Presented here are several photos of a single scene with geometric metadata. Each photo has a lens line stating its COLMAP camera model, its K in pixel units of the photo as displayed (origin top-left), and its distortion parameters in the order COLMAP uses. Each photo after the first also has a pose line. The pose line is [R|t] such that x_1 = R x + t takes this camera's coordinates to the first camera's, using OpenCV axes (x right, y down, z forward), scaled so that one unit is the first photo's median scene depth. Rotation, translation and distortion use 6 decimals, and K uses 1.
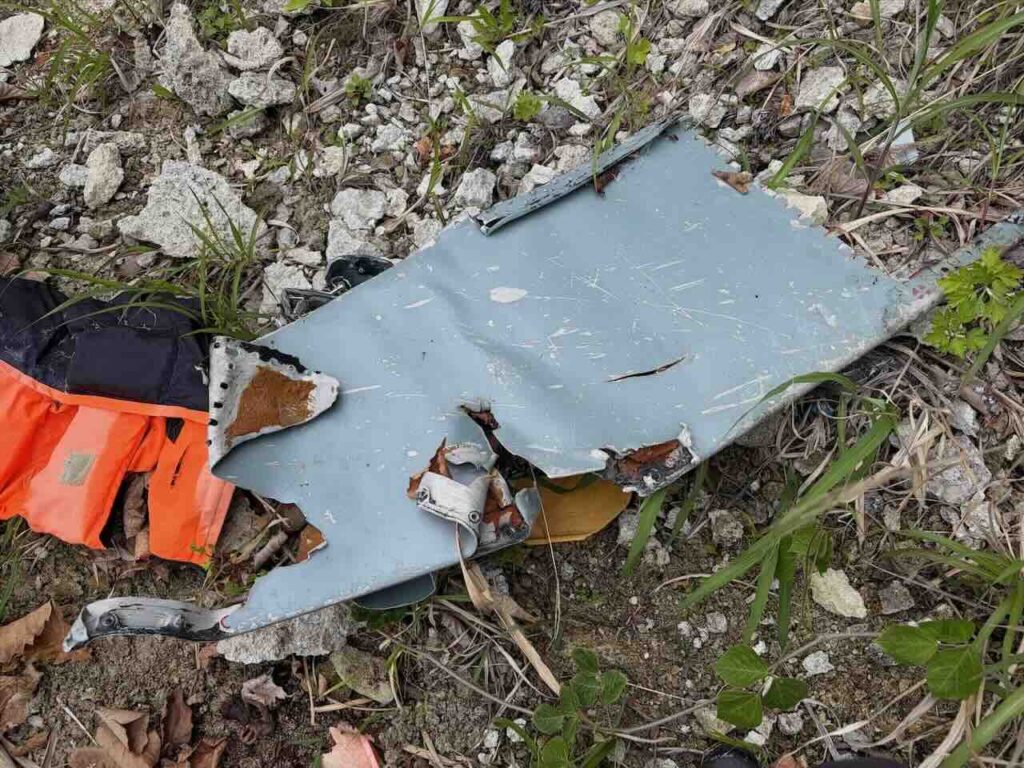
lens RADIAL K [[773.6, 0, 512.0], [0, 773.6, 384.0], [0, 0, 1]] dist [0.000517, 0.000150]
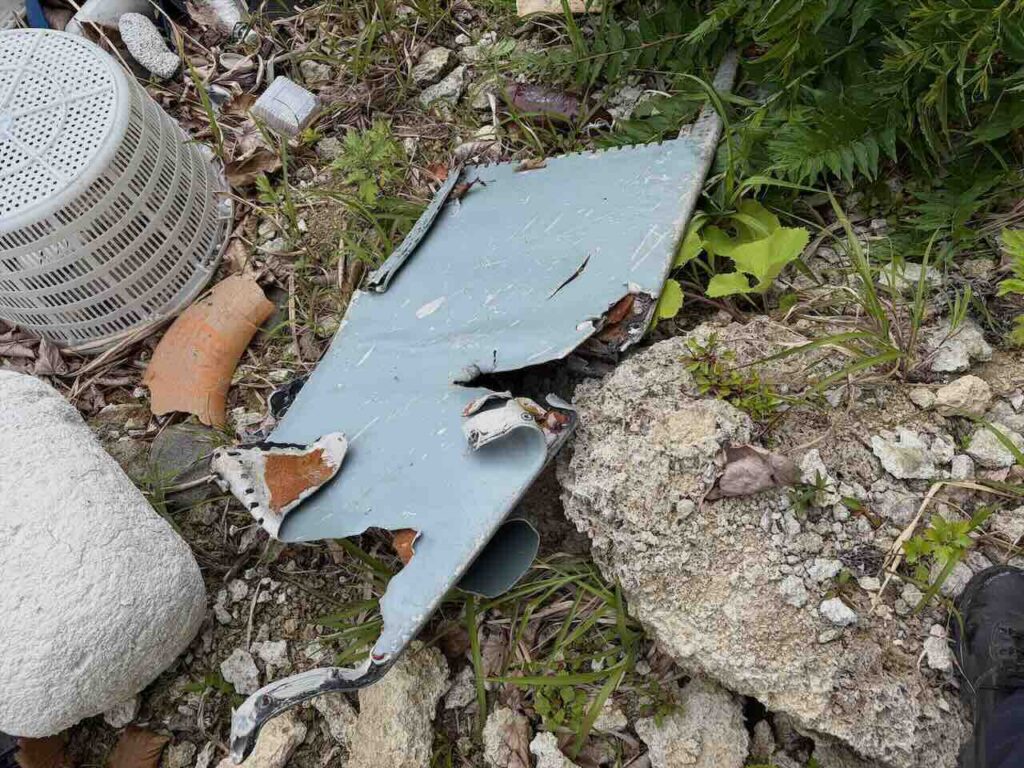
lens RADIAL K [[773.6, 0, 512.0], [0, 773.6, 384.0], [0, 0, 1]] dist [0.000517, 0.000150]
pose [[0.805764, -0.523806, 0.276356, -0.294799], [0.589698, 0.752772, -0.292560, 0.385663], [-0.054789, 0.398701, 0.915443, 0.029686]]
